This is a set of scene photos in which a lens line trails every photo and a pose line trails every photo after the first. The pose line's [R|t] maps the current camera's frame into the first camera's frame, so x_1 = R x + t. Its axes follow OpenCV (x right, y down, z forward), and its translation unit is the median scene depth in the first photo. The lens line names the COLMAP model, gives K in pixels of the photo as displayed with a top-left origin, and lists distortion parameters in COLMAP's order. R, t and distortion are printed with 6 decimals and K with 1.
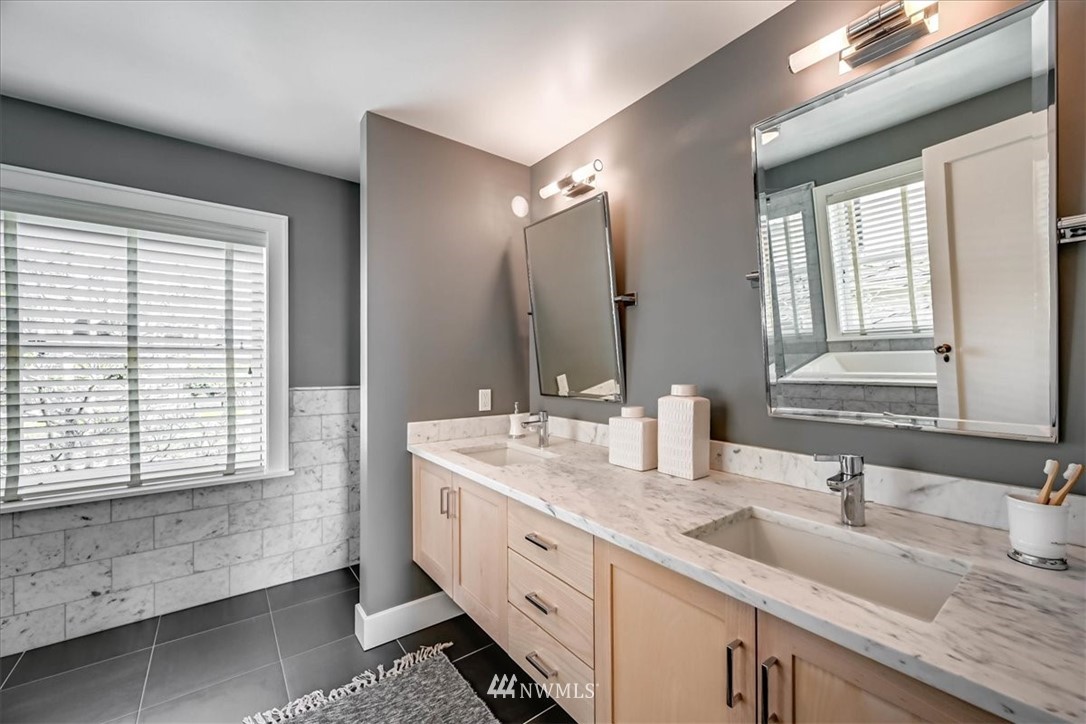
lens RADIAL K [[435.9, 0, 540.0], [0, 435.9, 364.9], [0, 0, 1]] dist [-0.002884, 0.000754]
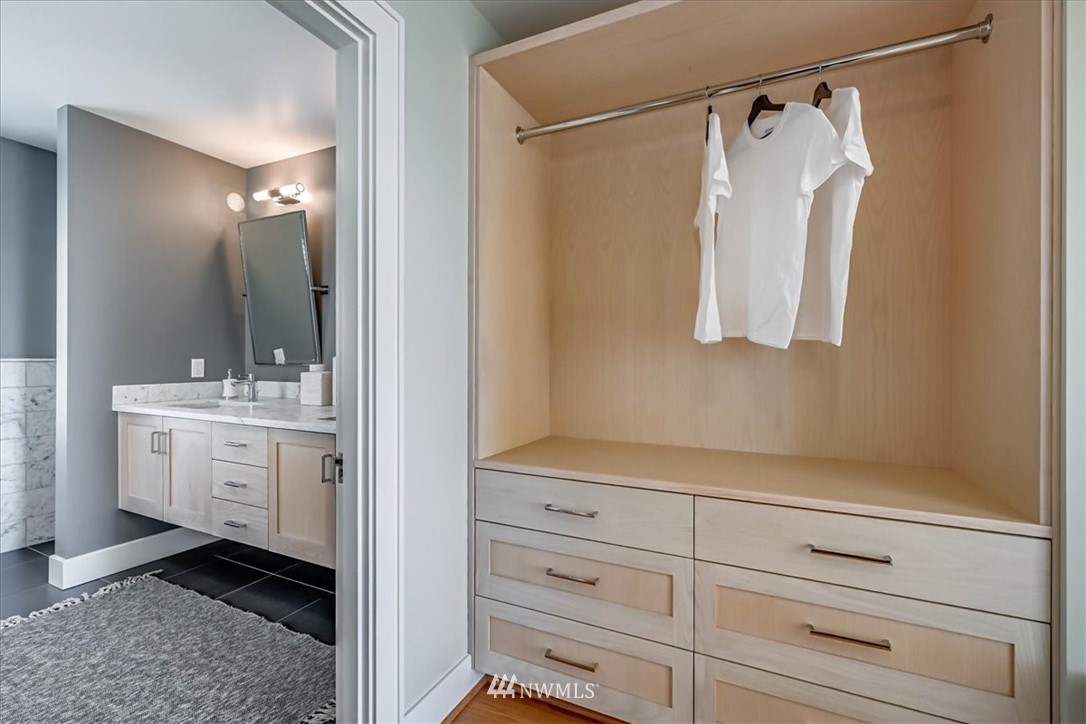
lens RADIAL K [[496.1, 0, 548.3], [0, 496.1, 359.6], [0, 0, 1]] dist [-0.000479, -0.001253]
pose [[0.891442, 0.005986, 0.453095, 0.113081], [-0.007534, 0.999970, 0.001612, 0.054339], [-0.453072, -0.004850, 0.891461, -0.628400]]
